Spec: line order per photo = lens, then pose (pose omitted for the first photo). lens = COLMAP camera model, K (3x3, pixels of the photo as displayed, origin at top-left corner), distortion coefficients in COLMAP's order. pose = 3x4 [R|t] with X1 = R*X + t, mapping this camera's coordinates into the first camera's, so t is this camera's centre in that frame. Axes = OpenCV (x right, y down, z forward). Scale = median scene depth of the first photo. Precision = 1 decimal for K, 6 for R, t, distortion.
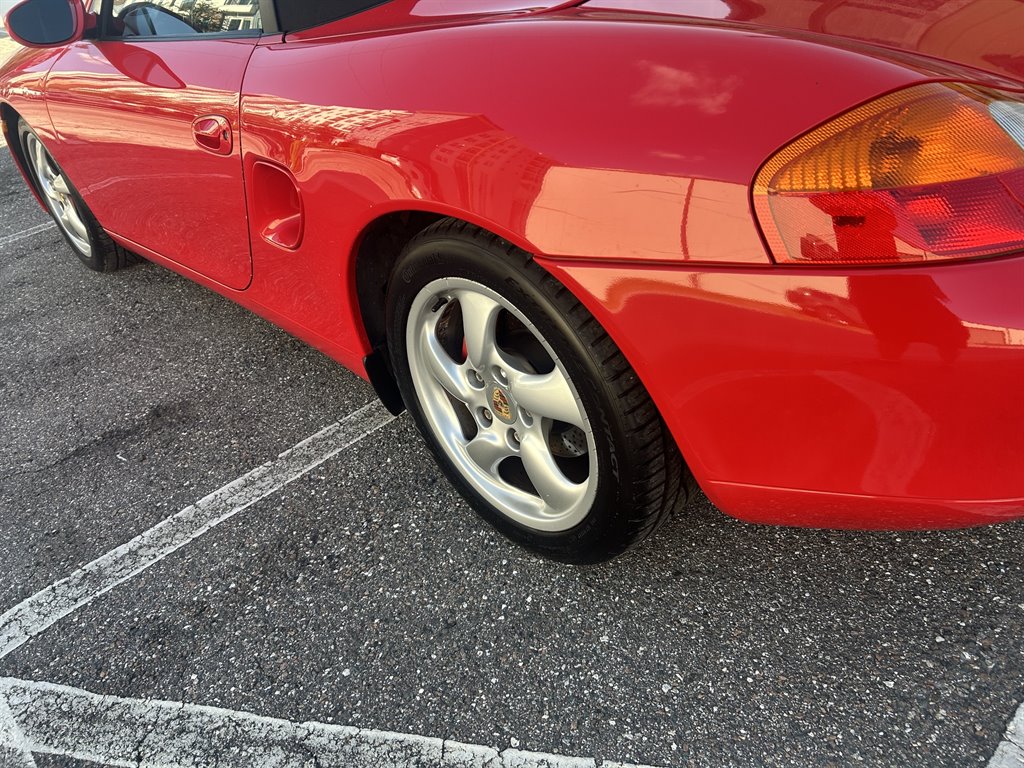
lens RADIAL K [[772.1, 0, 494.9], [0, 772.1, 387.6], [0, 0, 1]] dist [0.050670, -0.059954]
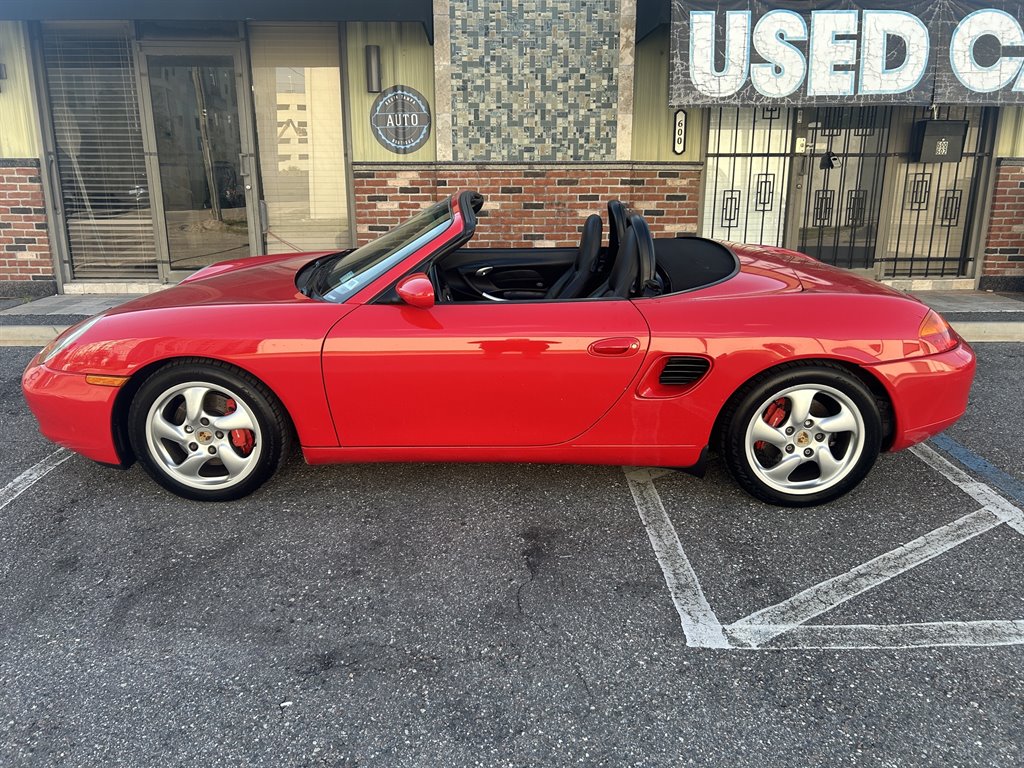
lens RADIAL K [[772.1, 0, 508.9], [0, 772.1, 391.9], [0, 0, 1]] dist [0.050670, -0.059954]
pose [[0.681120, -0.092116, 0.726354, -2.188521], [0.304215, 0.937972, -0.166316, 0.010640], [-0.665980, 0.334249, 0.666895, -0.029847]]
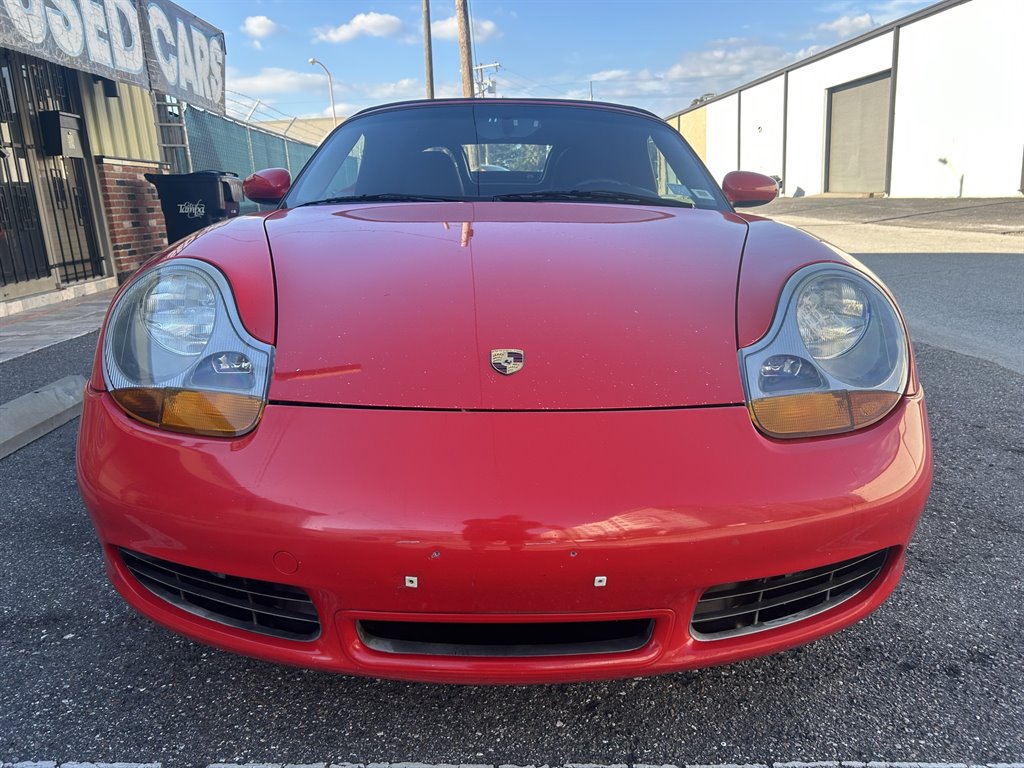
lens RADIAL K [[772.1, 0, 510.1], [0, 772.1, 379.1], [0, 0, 1]] dist [0.050670, -0.059954]
pose [[-0.723331, -0.015781, 0.690321, -1.712994], [0.453759, 0.742705, 0.492435, -1.562231], [-0.520476, 0.669433, -0.530060, 3.145620]]
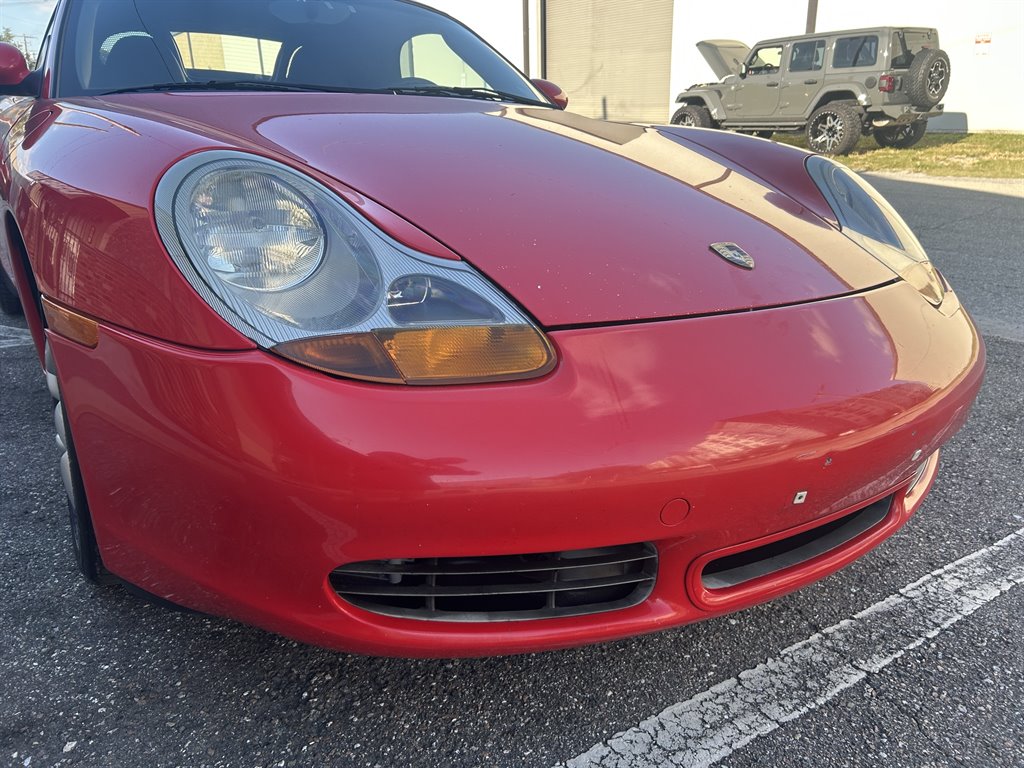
lens RADIAL K [[772.1, 0, 497.7], [0, 772.1, 377.1], [0, 0, 1]] dist [0.050670, -0.059954]
pose [[-0.976126, 0.064027, 0.207555, -1.037497], [0.199093, 0.645765, 0.737123, -1.707534], [-0.086836, 0.760847, -0.643095, 3.303817]]
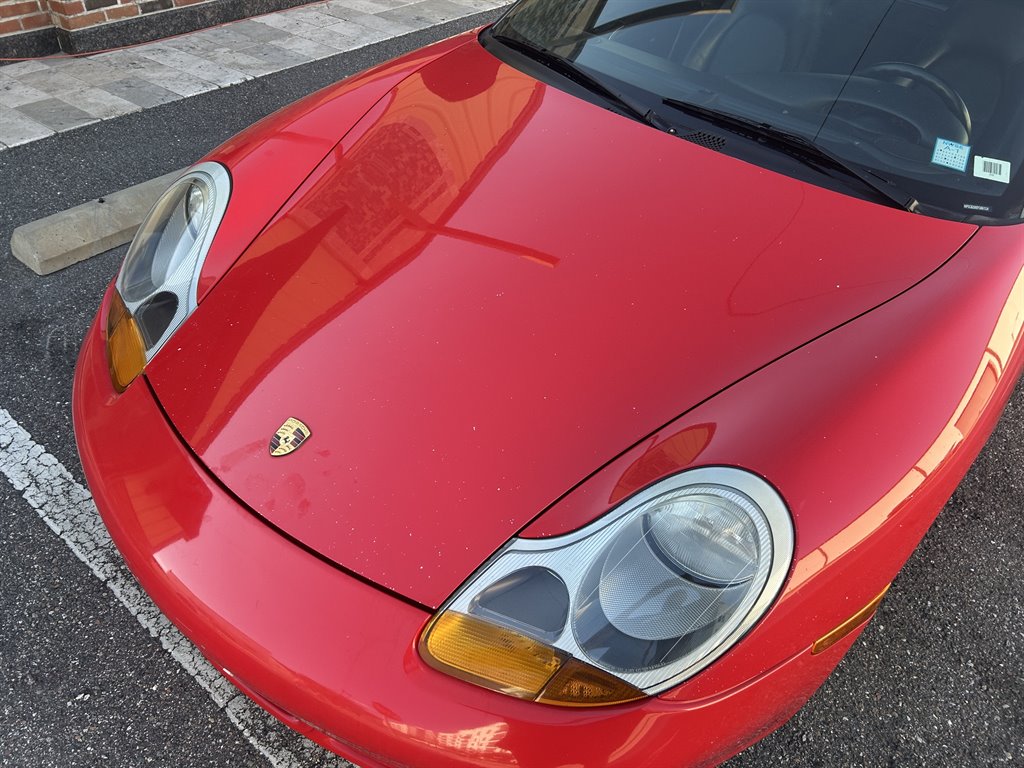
lens RADIAL K [[772.1, 0, 512.1], [0, 772.1, 381.4], [0, 0, 1]] dist [0.050670, -0.059954]
pose [[-0.129838, -0.546946, 0.827038, -1.843488], [0.480389, 0.694967, 0.535021, -1.549254], [-0.867392, 0.466766, 0.172514, 2.275186]]
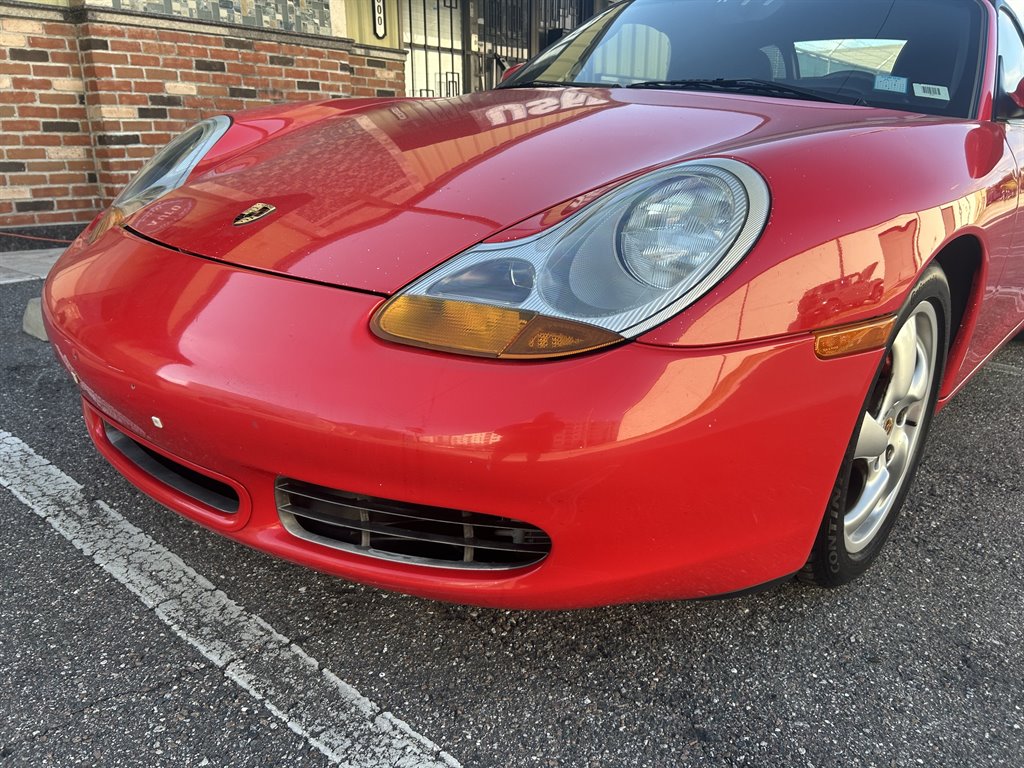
lens RADIAL K [[772.1, 0, 515.2], [0, 772.1, 388.3], [0, 0, 1]] dist [0.050670, -0.059954]
pose [[-0.123664, -0.197957, 0.972379, -2.037372], [0.508671, 0.828720, 0.233402, -1.048293], [-0.852033, 0.523484, -0.001788, 2.531049]]
